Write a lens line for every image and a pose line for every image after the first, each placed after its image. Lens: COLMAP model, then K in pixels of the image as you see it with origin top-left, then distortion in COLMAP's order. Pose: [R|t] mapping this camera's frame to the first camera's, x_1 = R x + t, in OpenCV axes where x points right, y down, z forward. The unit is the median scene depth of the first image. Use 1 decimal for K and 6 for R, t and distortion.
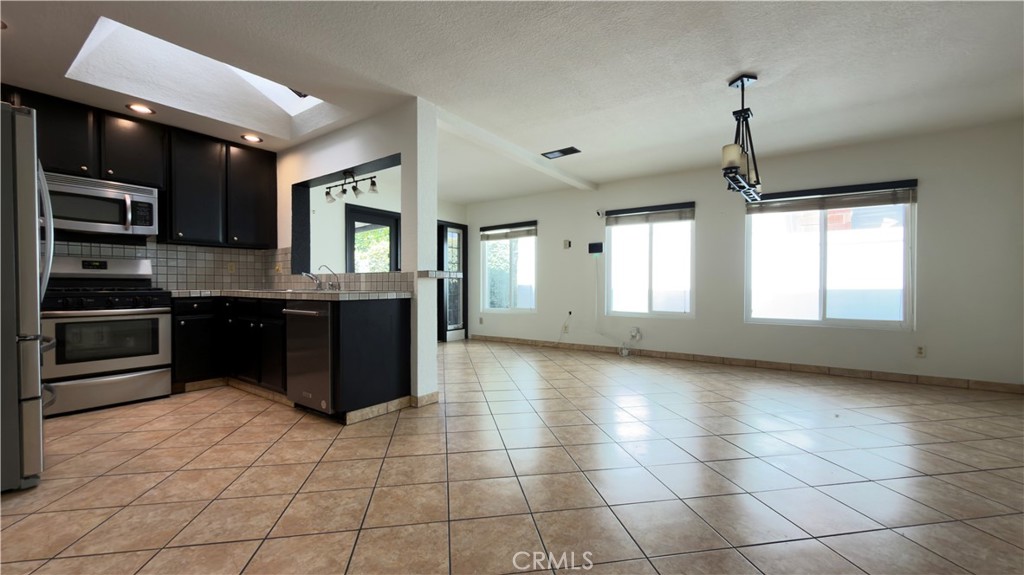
lens RADIAL K [[408.4, 0, 510.6], [0, 408.4, 287.7], [0, 0, 1]] dist [0.001927, 0.000150]
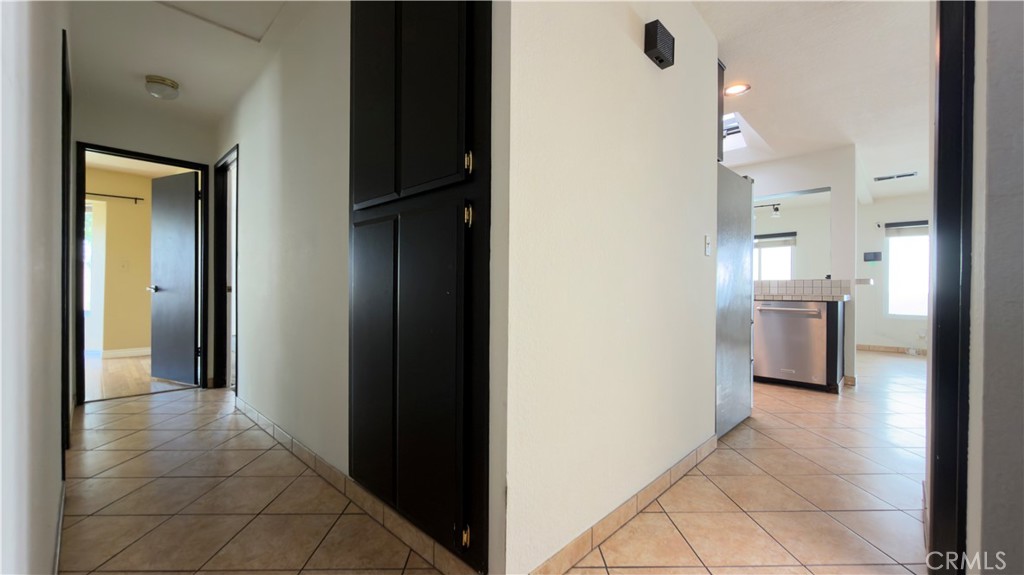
lens RADIAL K [[408.4, 0, 510.6], [0, 408.4, 287.7], [0, 0, 1]] dist [0.001927, 0.000150]
pose [[0.990108, 0.007618, -0.140098, -0.613597], [-0.008748, 0.999934, -0.007450, 0.003040], [0.140032, 0.008602, 0.990110, -0.234437]]
